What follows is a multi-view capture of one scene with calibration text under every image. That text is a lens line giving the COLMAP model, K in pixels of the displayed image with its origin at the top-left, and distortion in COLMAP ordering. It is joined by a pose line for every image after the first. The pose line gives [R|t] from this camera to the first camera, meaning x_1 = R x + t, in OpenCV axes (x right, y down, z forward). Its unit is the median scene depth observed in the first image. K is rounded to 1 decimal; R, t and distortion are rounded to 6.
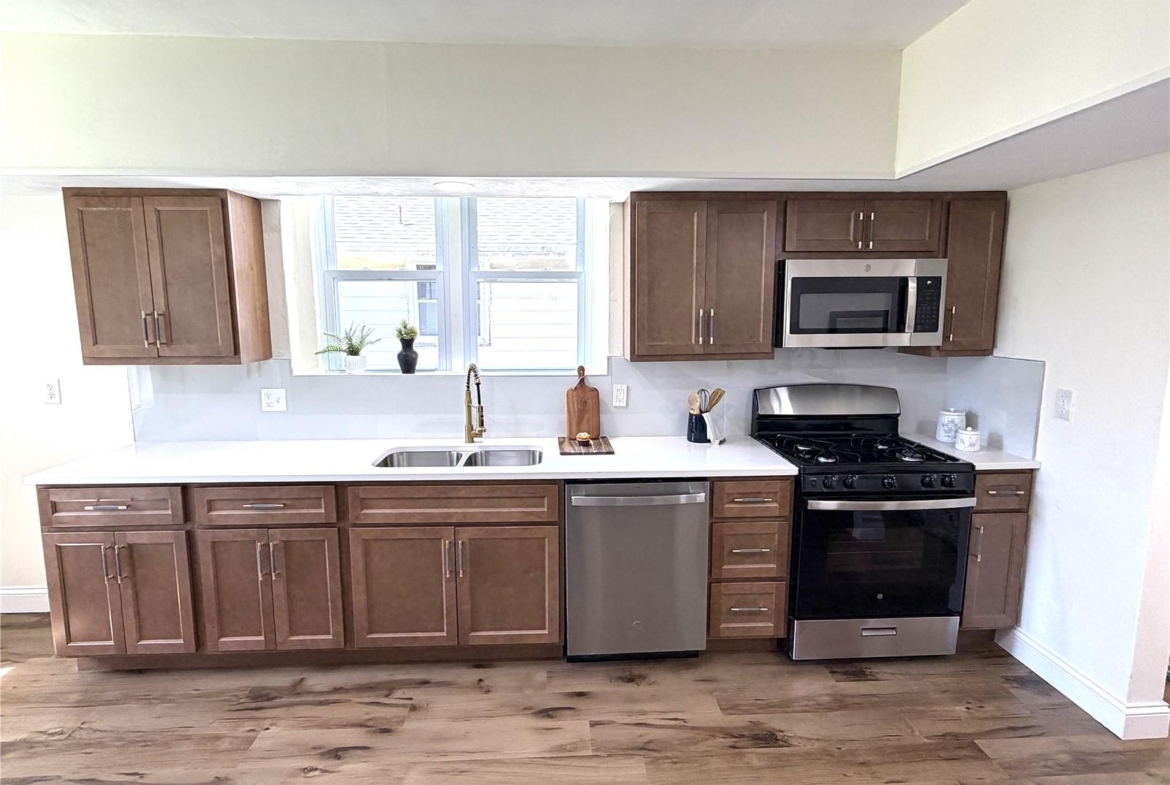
lens RADIAL K [[591.4, 0, 585.0], [0, 591.4, 392.5], [0, 0, 1]] dist [0.000334, -0.000149]
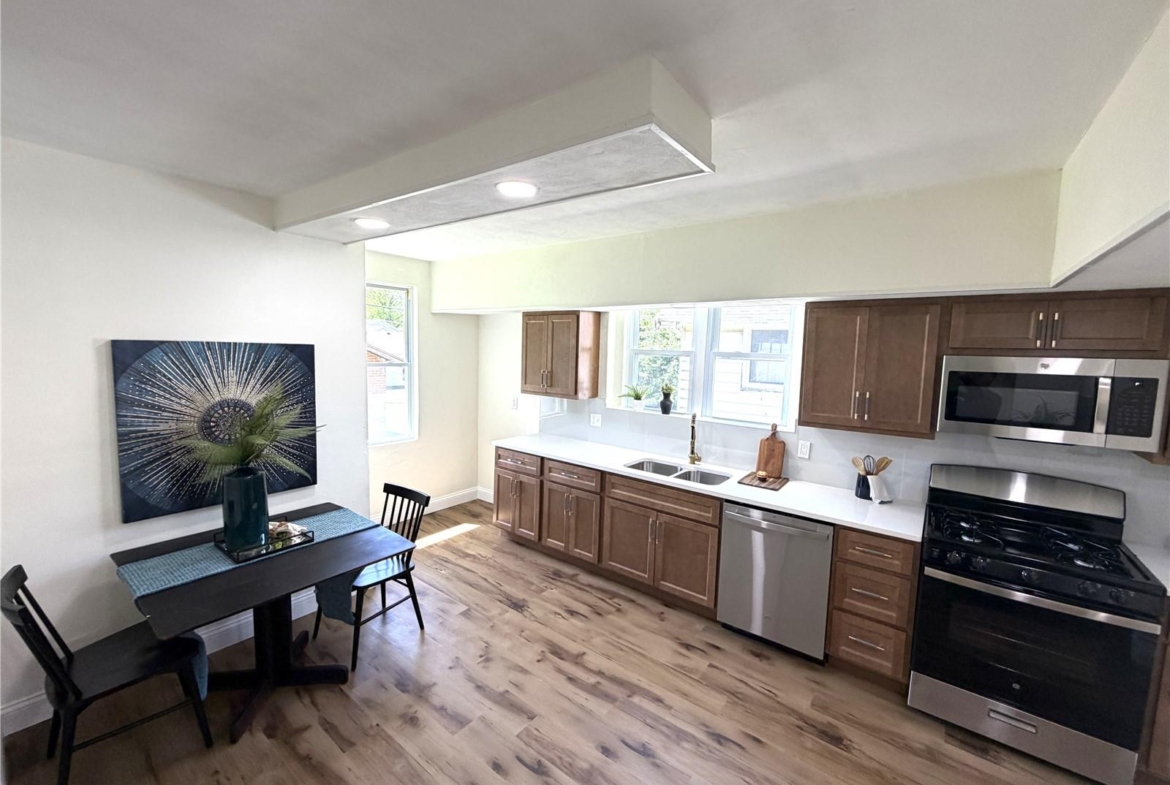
lens RADIAL K [[466.5, 0, 581.9], [0, 466.5, 391.1], [0, 0, 1]] dist [-0.000900, -0.000219]
pose [[0.756703, 0.084141, -0.648321, 0.416566], [-0.121868, 0.992455, -0.013438, -0.059806], [0.642299, 0.089178, 0.761248, -0.141342]]
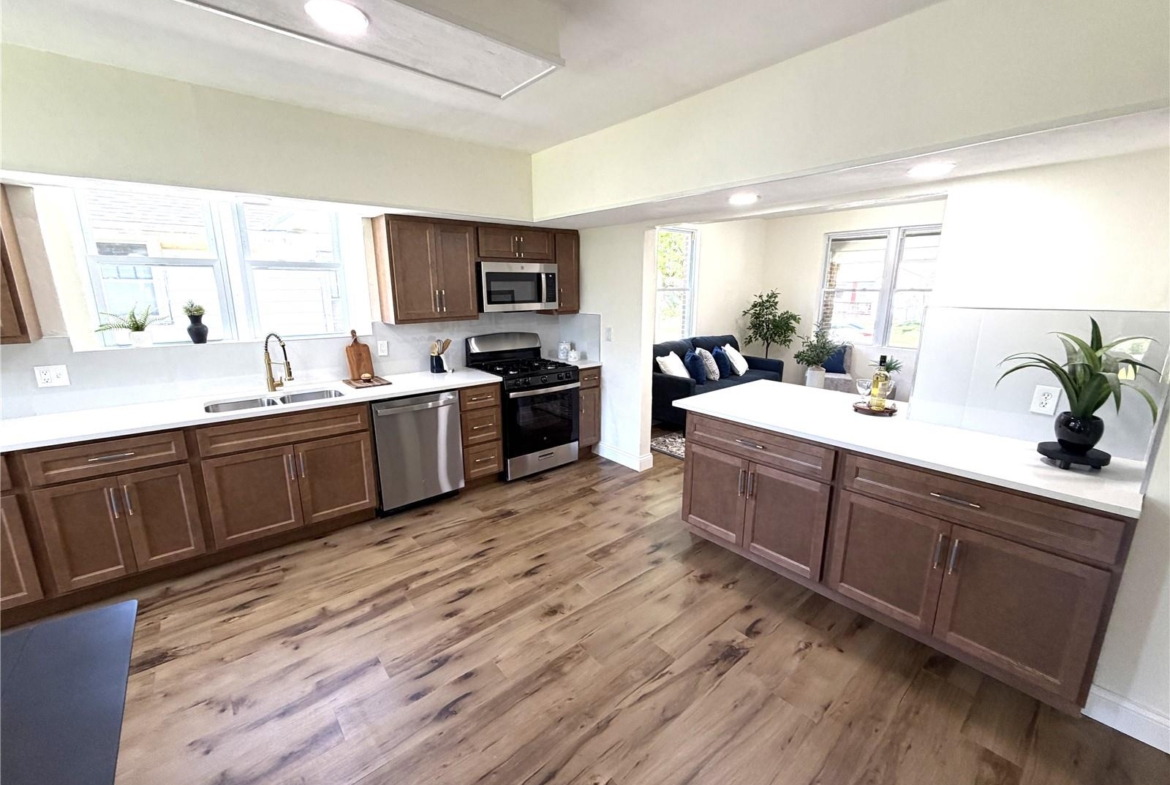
lens RADIAL K [[466.5, 0, 581.9], [0, 466.5, 391.1], [0, 0, 1]] dist [-0.000900, -0.000219]
pose [[0.794427, -0.130517, 0.593171, -0.307016], [0.084637, 0.990898, 0.104677, 0.037941], [-0.601434, -0.032954, 0.798243, -0.310451]]
